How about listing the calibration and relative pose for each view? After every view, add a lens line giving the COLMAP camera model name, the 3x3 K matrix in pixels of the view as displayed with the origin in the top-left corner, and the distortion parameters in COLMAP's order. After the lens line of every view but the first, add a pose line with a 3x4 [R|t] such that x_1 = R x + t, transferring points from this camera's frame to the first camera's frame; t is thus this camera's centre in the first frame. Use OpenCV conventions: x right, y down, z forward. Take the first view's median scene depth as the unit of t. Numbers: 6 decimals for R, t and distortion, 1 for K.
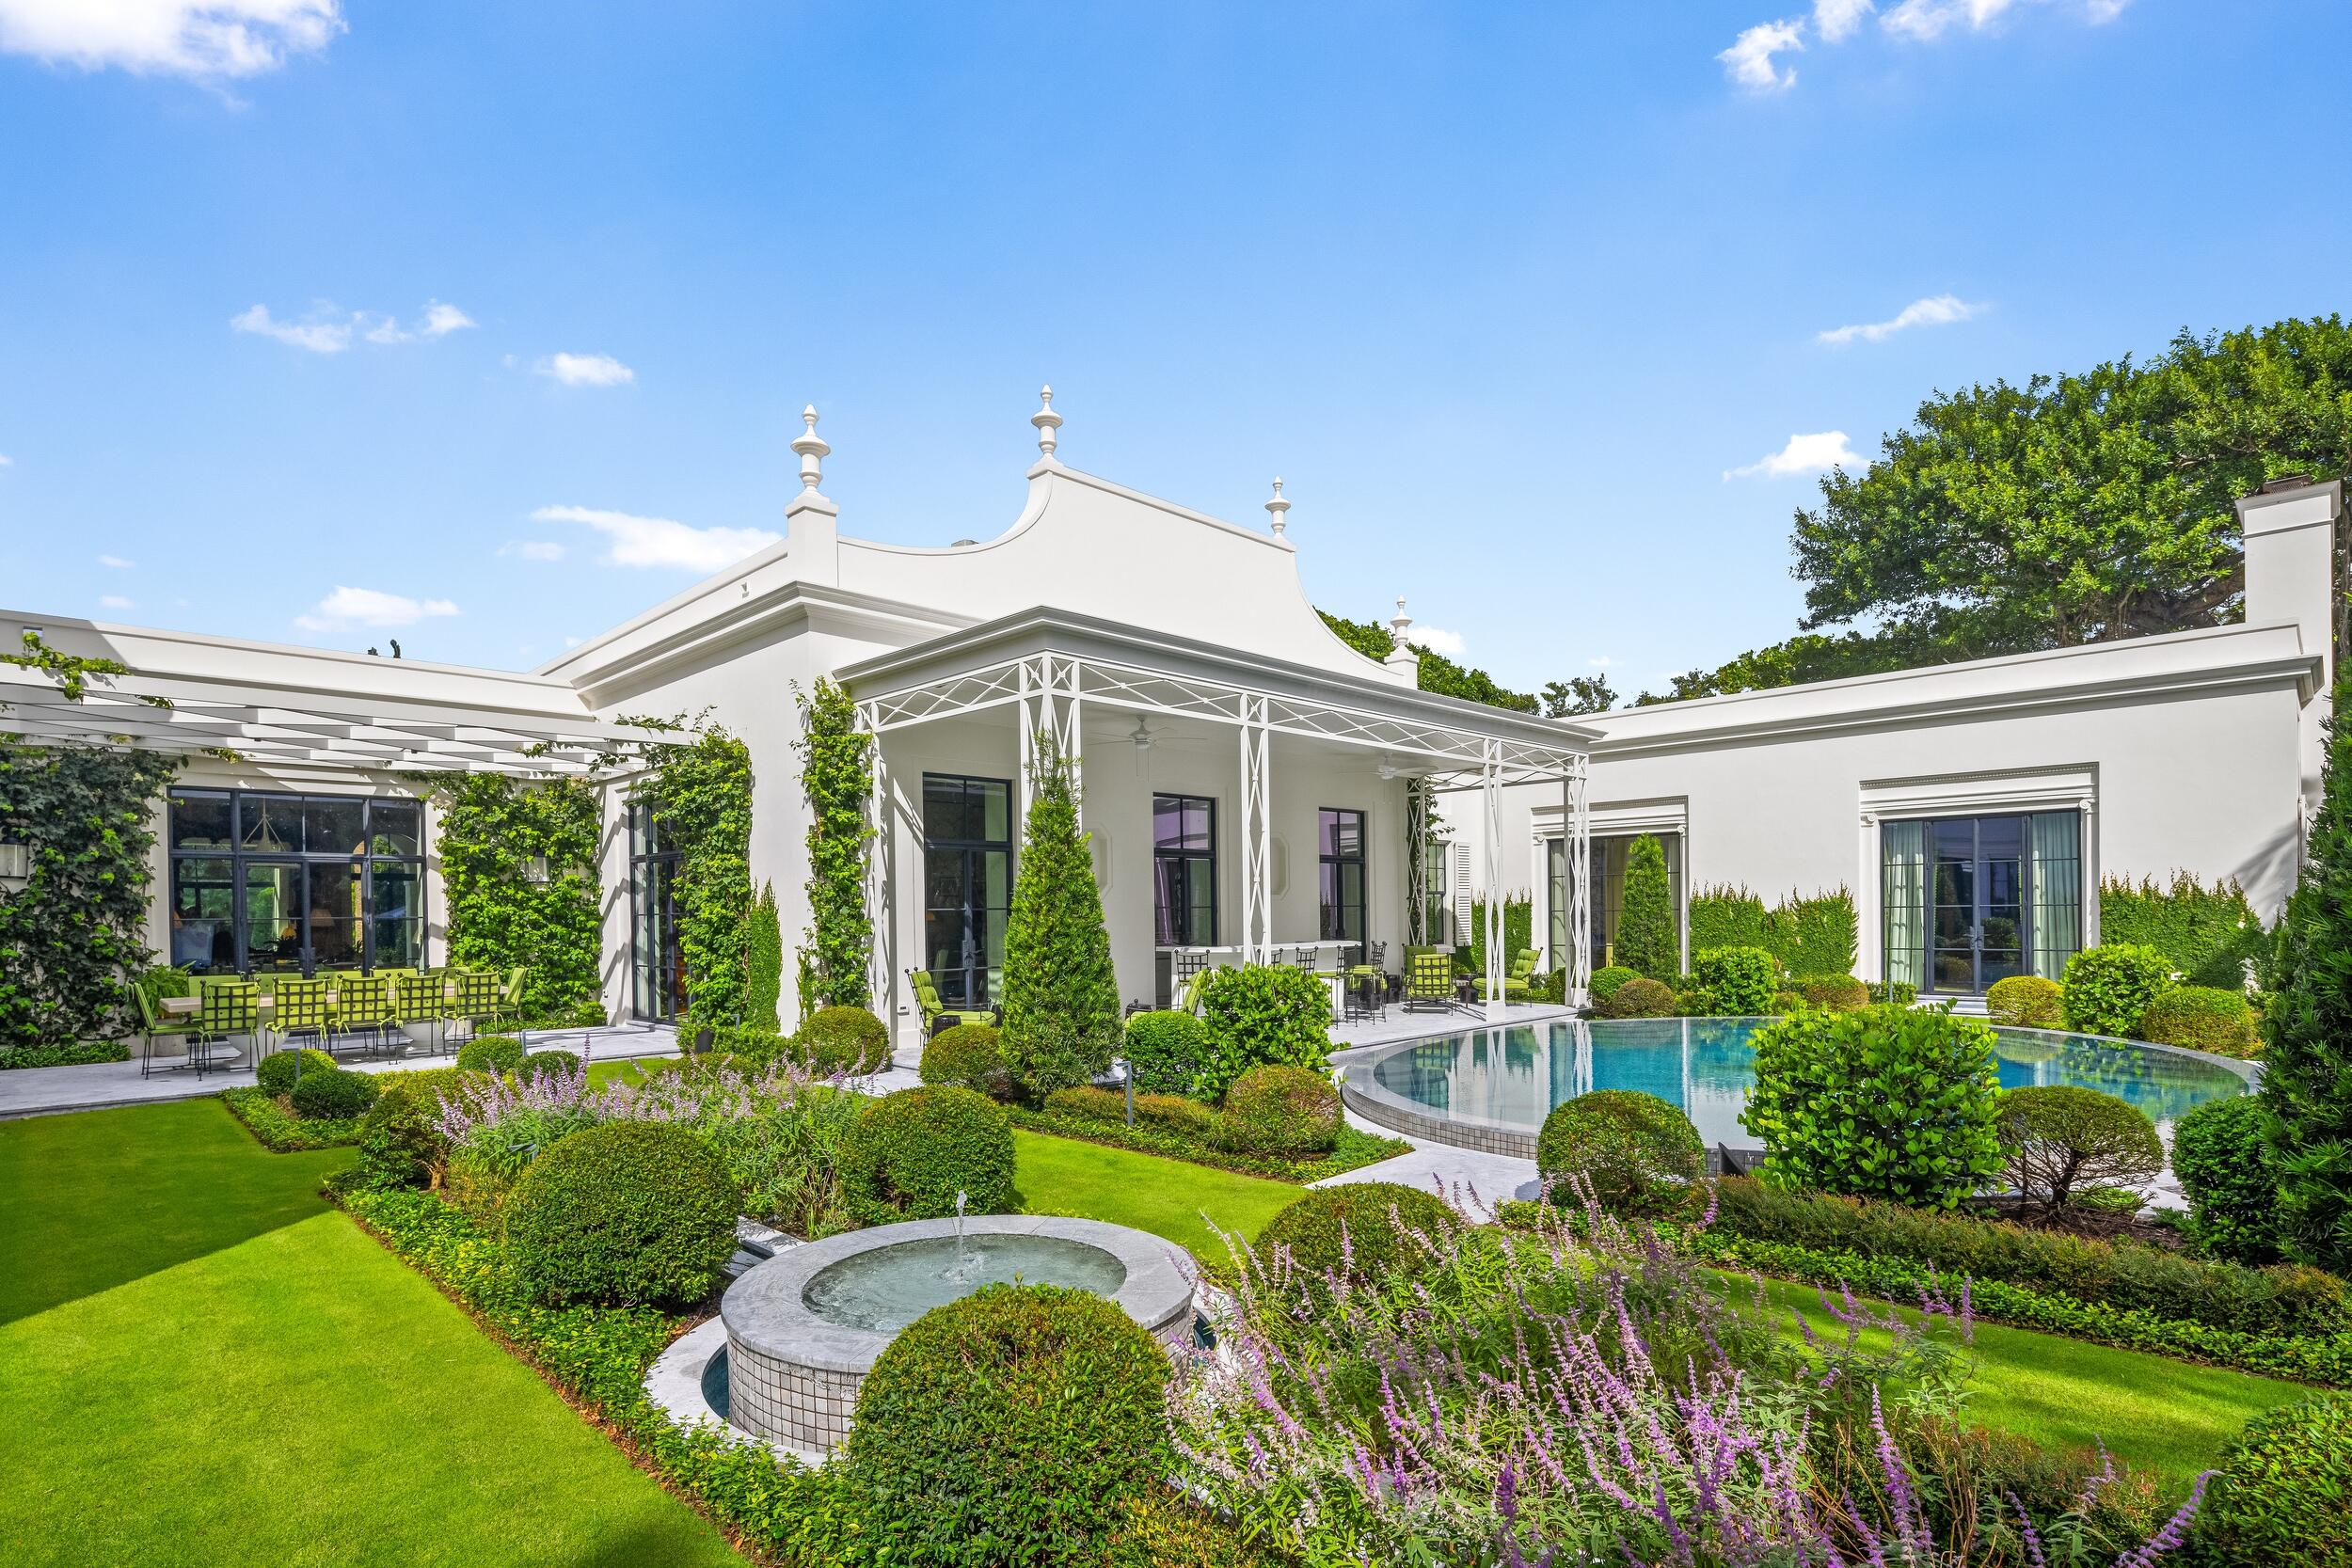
lens RADIAL K [[1158.9, 0, 1160.7], [0, 1158.9, 925.5], [0, 0, 1]] dist [-0.000459, -0.001448]
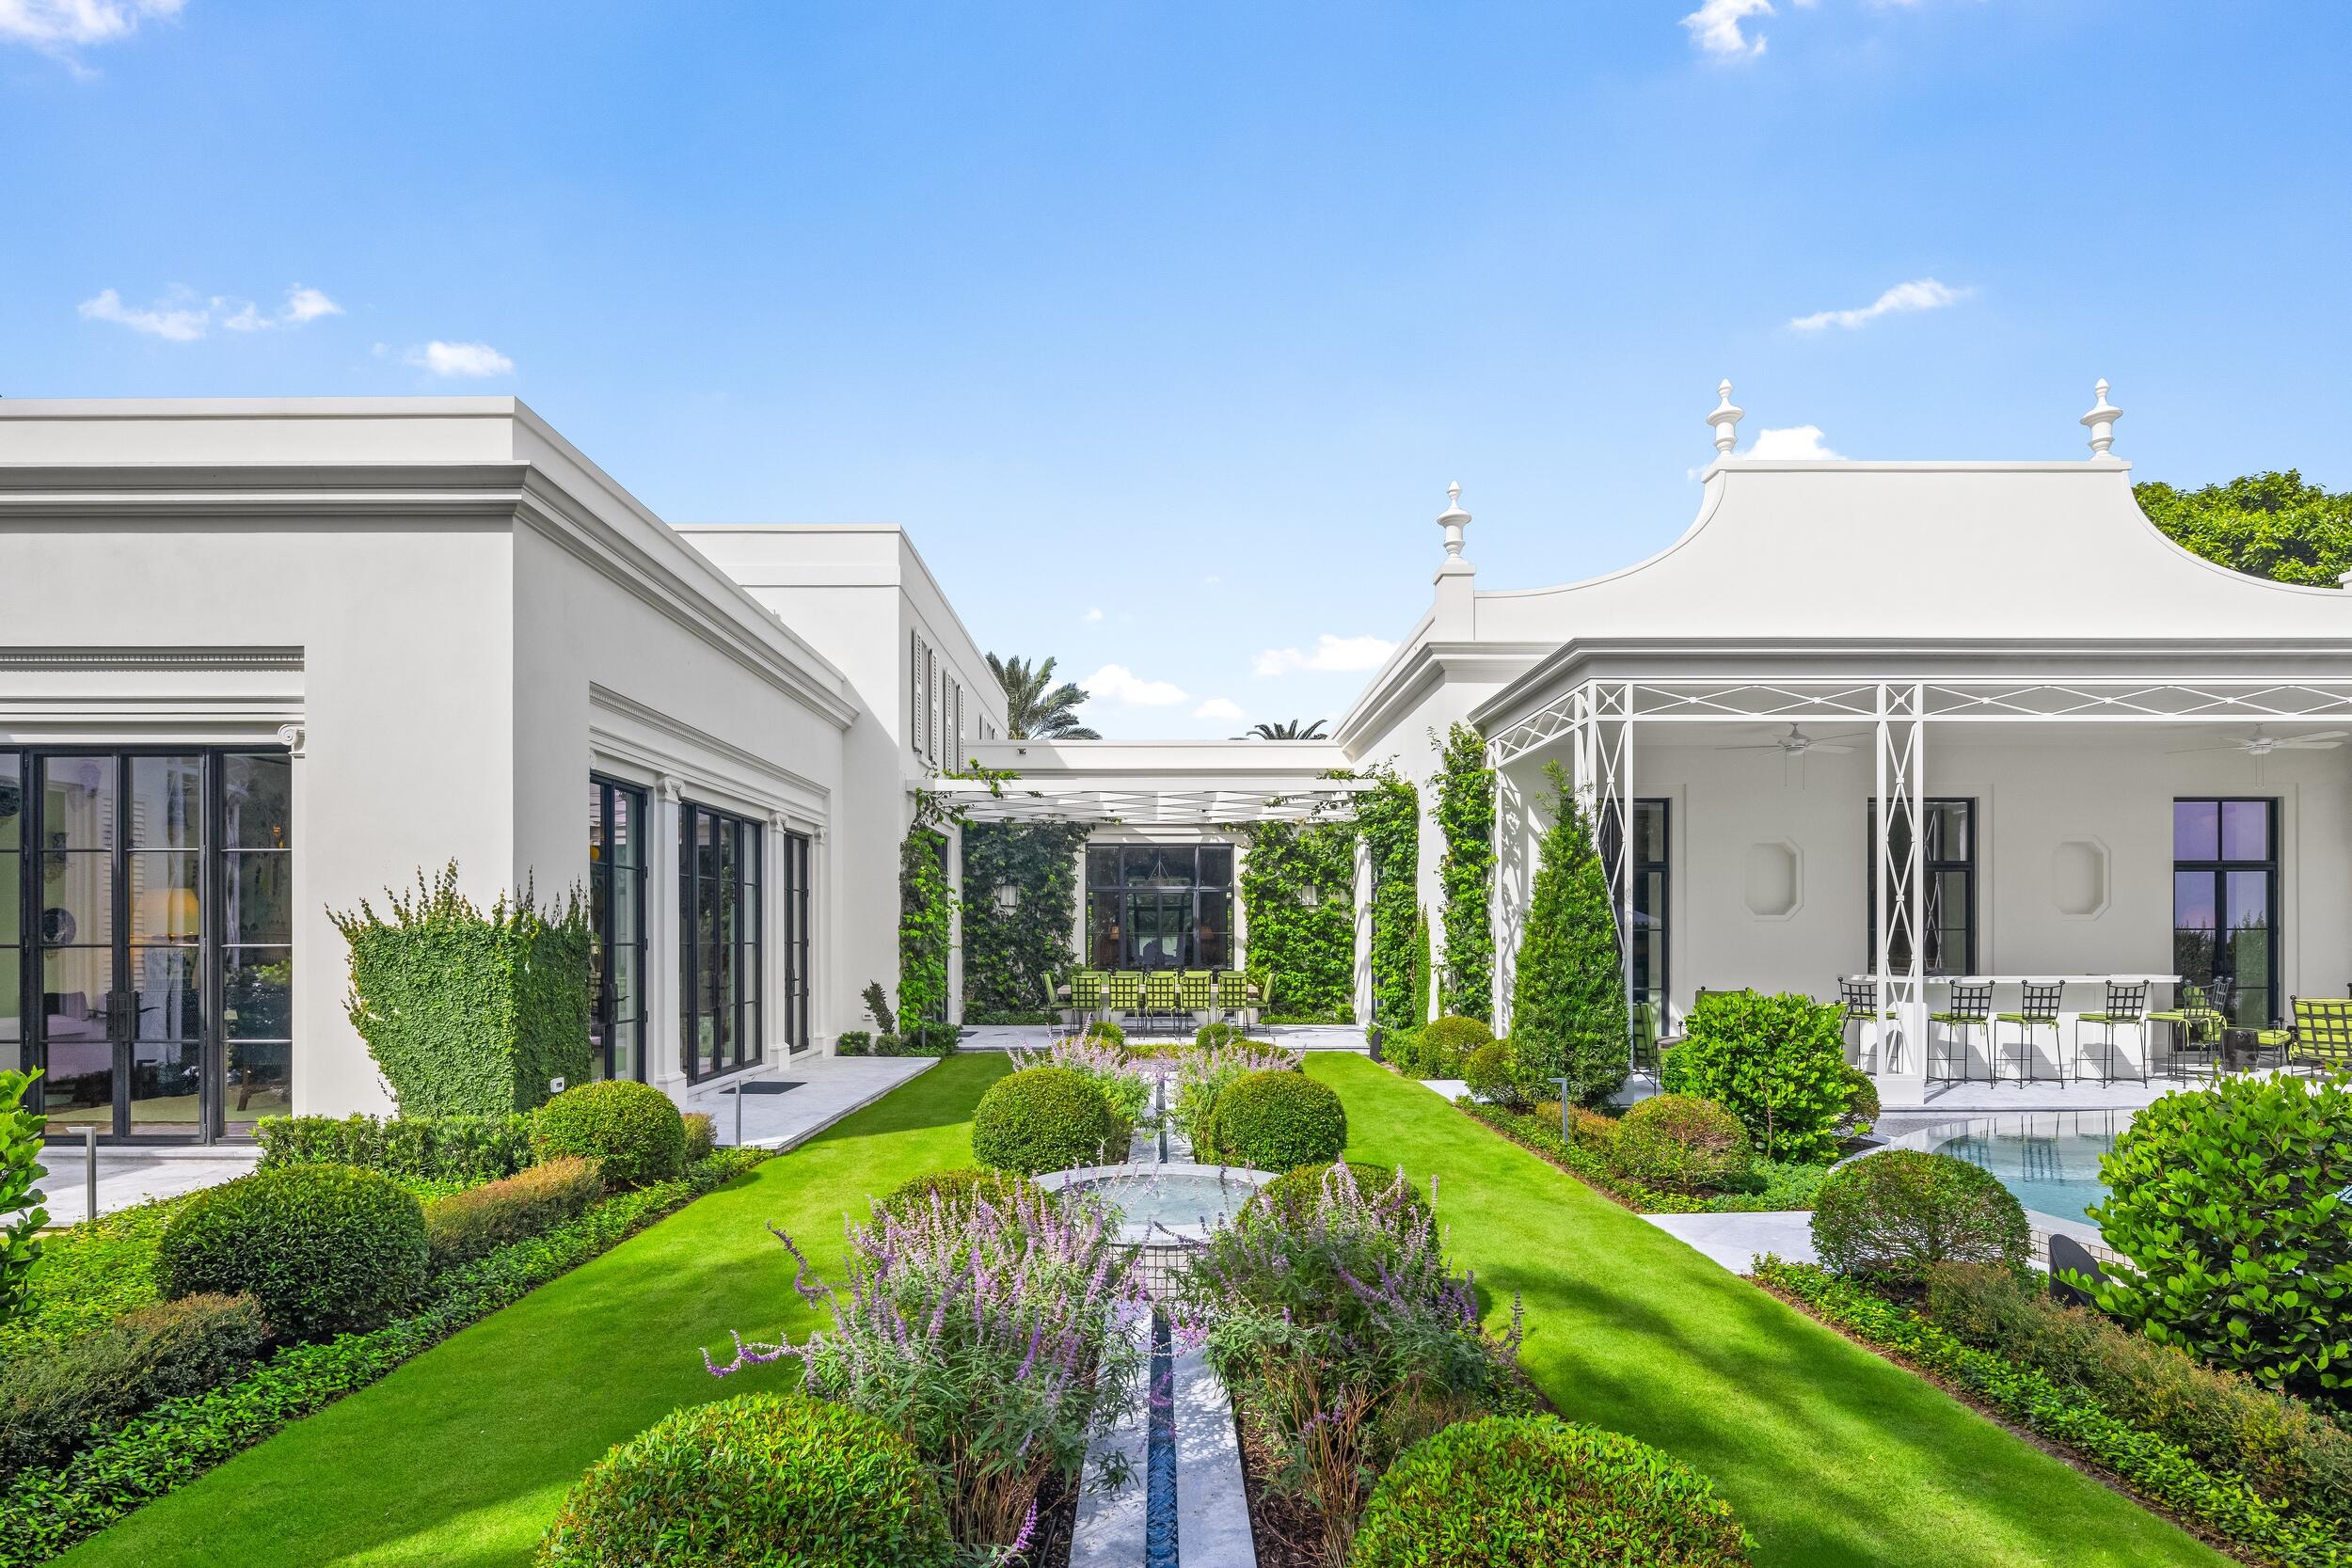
lens RADIAL K [[1158.9, 0, 1160.7], [0, 1158.9, 925.5], [0, 0, 1]] dist [-0.000459, -0.001448]
pose [[0.711581, 0.004410, -0.702590, 0.266217], [-0.015065, 0.999846, -0.008982, -0.002903], [0.702442, 0.016975, 0.711538, 0.003653]]
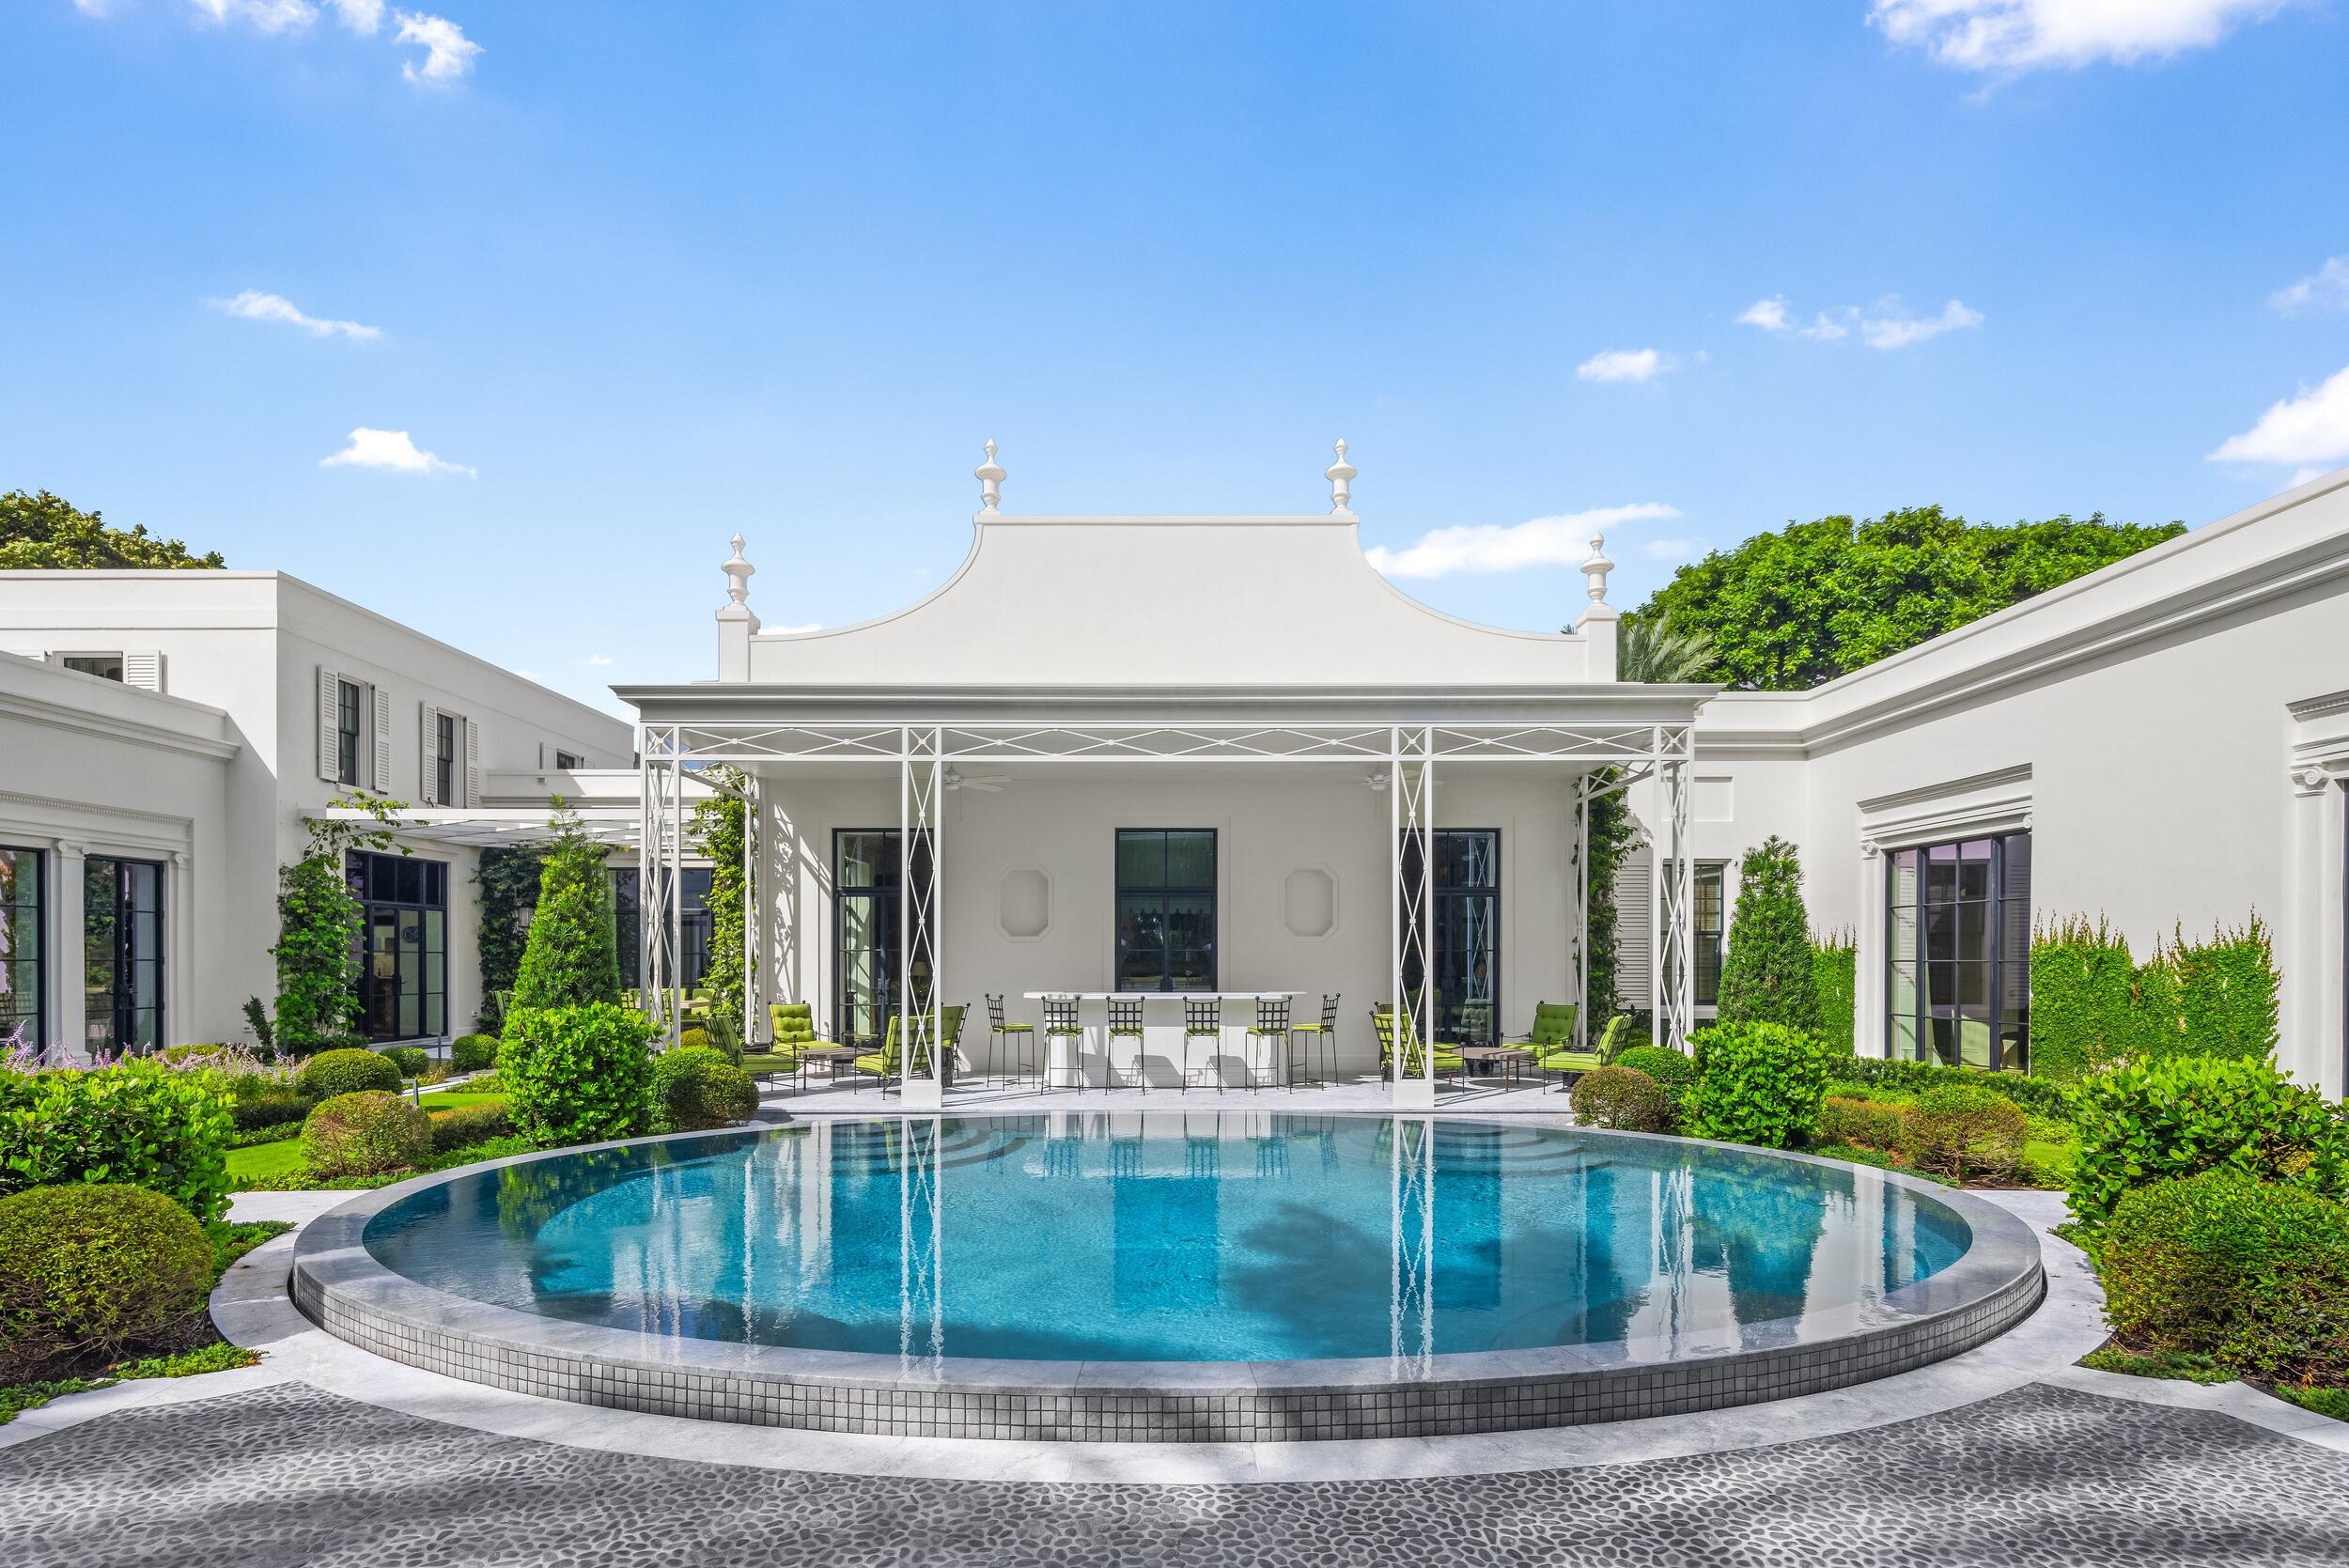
lens RADIAL K [[1157.4, 0, 1168.8], [0, 1157.4, 973.0], [0, 0, 1]] dist [0.004230, 0.000319]
pose [[0.710590, 0.021557, -0.703276, 0.812108], [-0.017810, 0.999761, 0.012650, -0.011472], [0.703381, 0.003537, 0.710805, 0.420582]]
